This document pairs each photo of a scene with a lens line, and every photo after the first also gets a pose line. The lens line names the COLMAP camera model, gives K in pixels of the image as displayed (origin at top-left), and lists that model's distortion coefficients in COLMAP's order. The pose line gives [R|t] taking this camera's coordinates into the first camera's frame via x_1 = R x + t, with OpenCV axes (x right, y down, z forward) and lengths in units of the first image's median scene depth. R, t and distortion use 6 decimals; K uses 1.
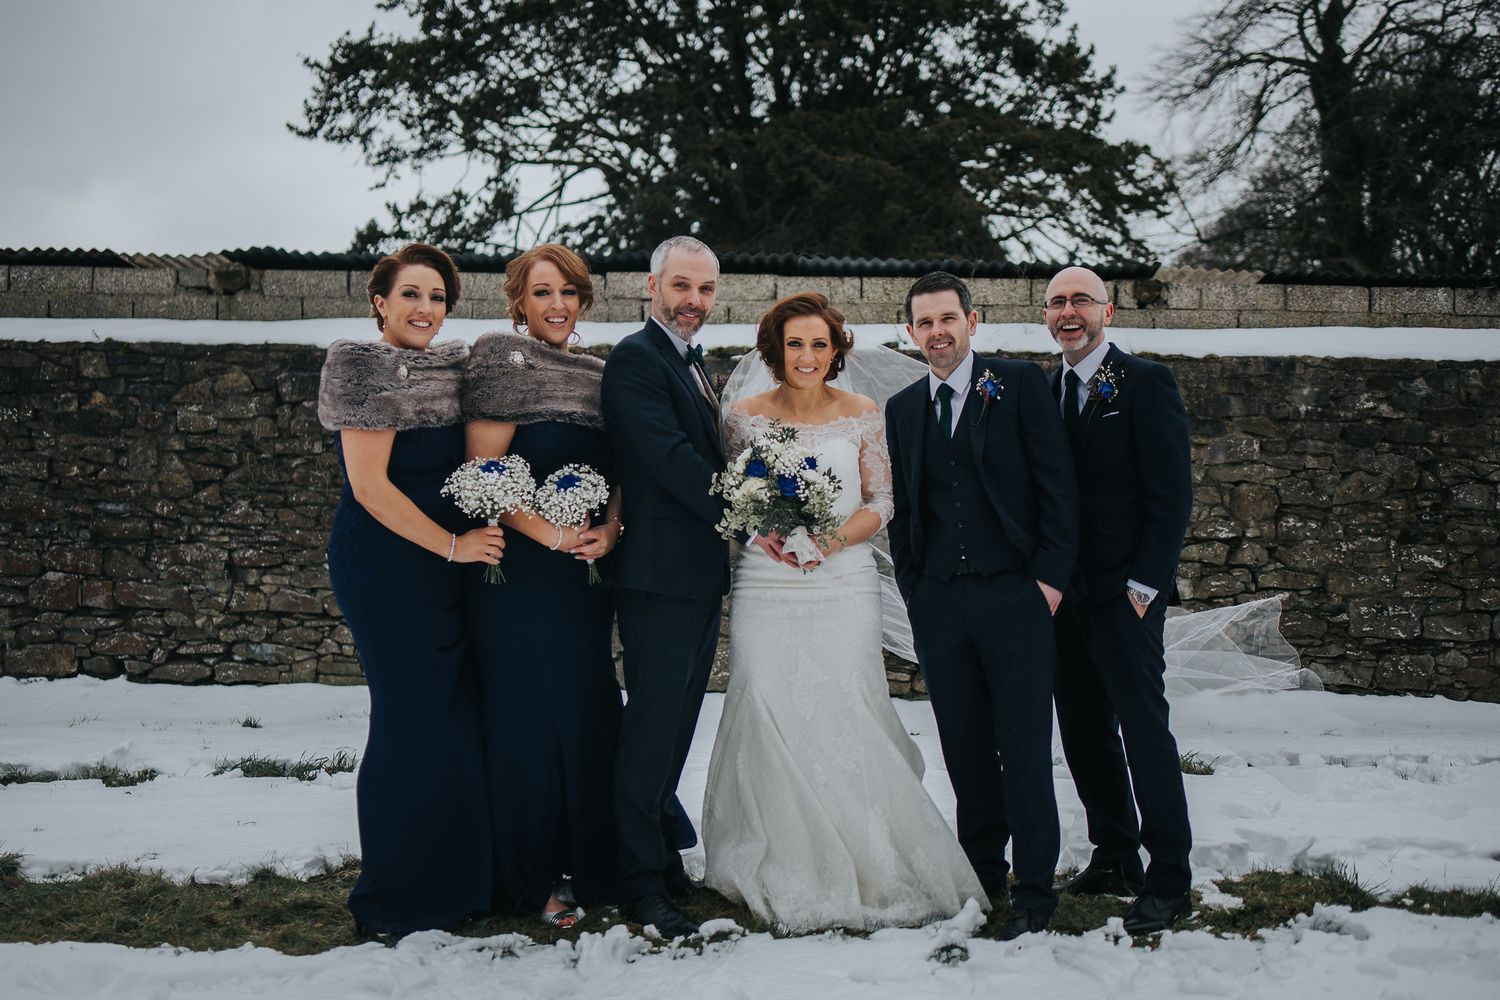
lens RADIAL K [[1542.5, 0, 750.0], [0, 1542.5, 500.0], [0, 0, 1]] dist [-0.037878, 0.022293]
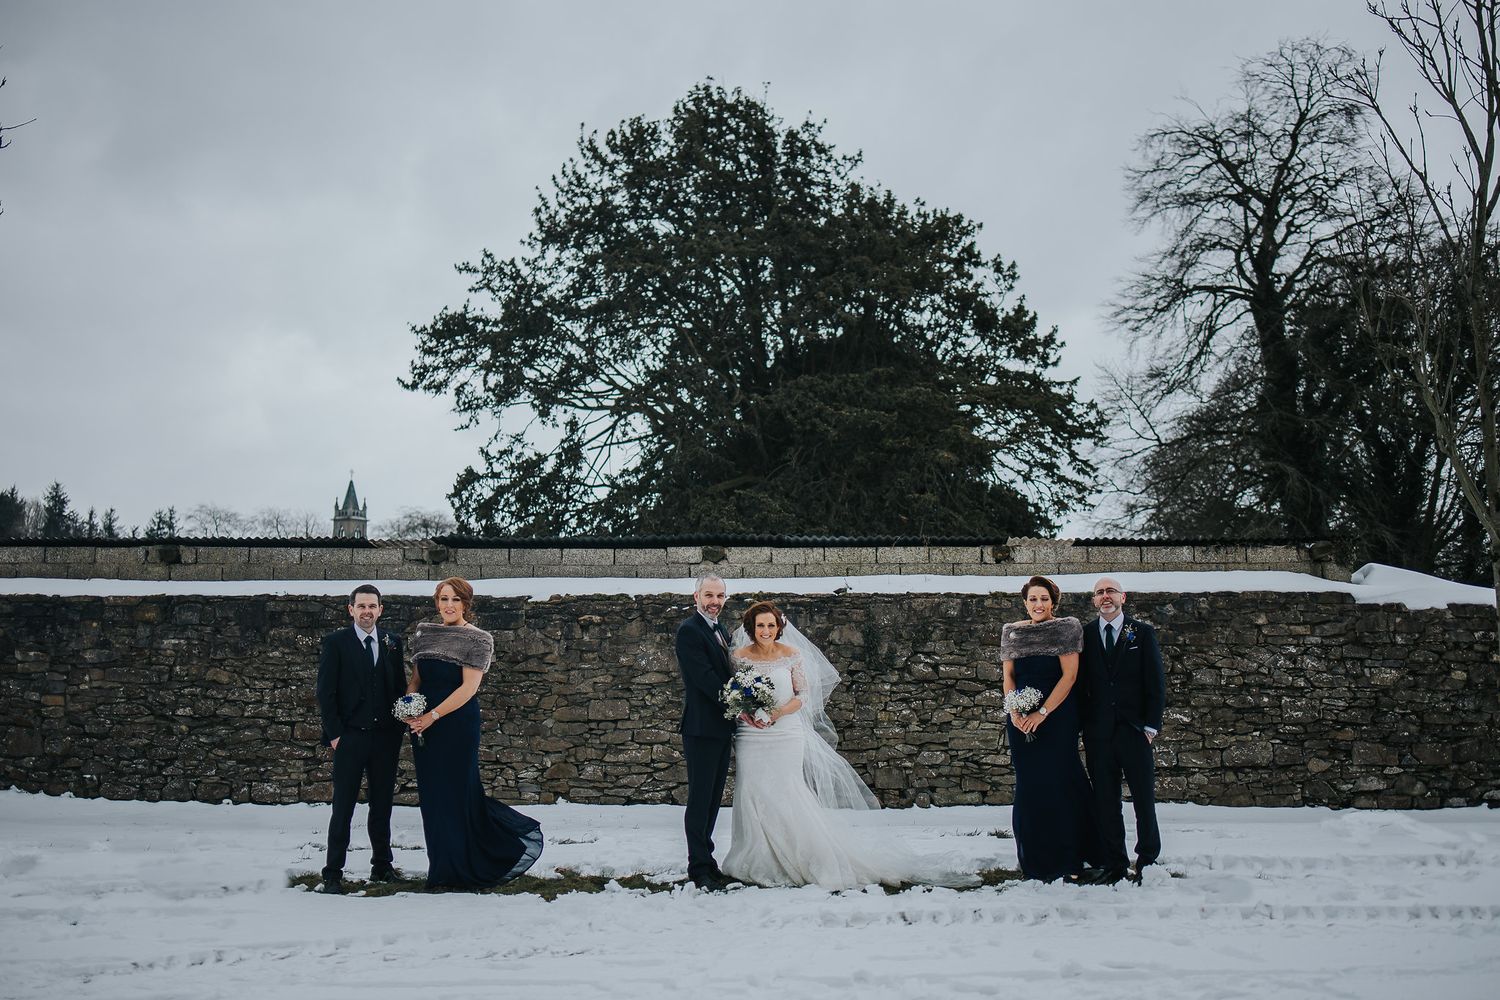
lens RADIAL K [[1542.5, 0, 750.0], [0, 1542.5, 500.0], [0, 0, 1]] dist [-0.037878, 0.022293]
pose [[0.999632, -0.017966, -0.020303, 0.027836], [0.015624, 0.993793, -0.110140, -0.016157], [0.022156, 0.109782, 0.993709, -0.622010]]
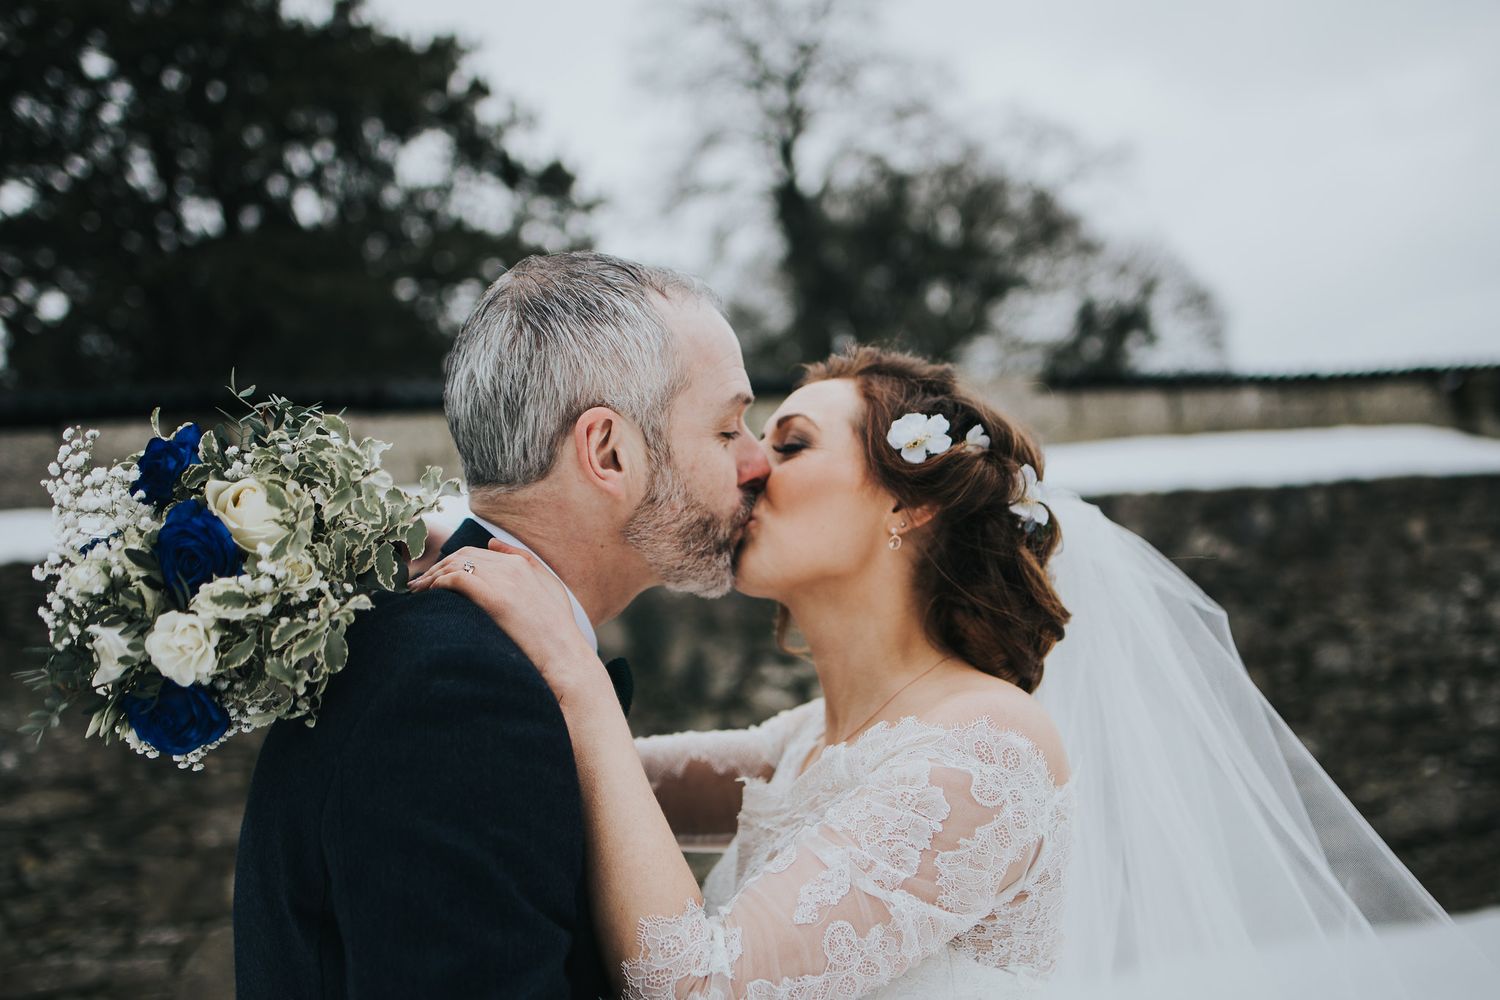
lens RADIAL K [[1532.0, 0, 750.0], [0, 1532.0, 500.0], [0, 0, 1]] dist [-0.168282, 0.009673]
pose [[0.928479, -0.056763, 0.367023, -0.059420], [0.091895, 0.992634, -0.078954, -0.046460], [-0.359838, 0.107034, 0.926855, 0.405702]]
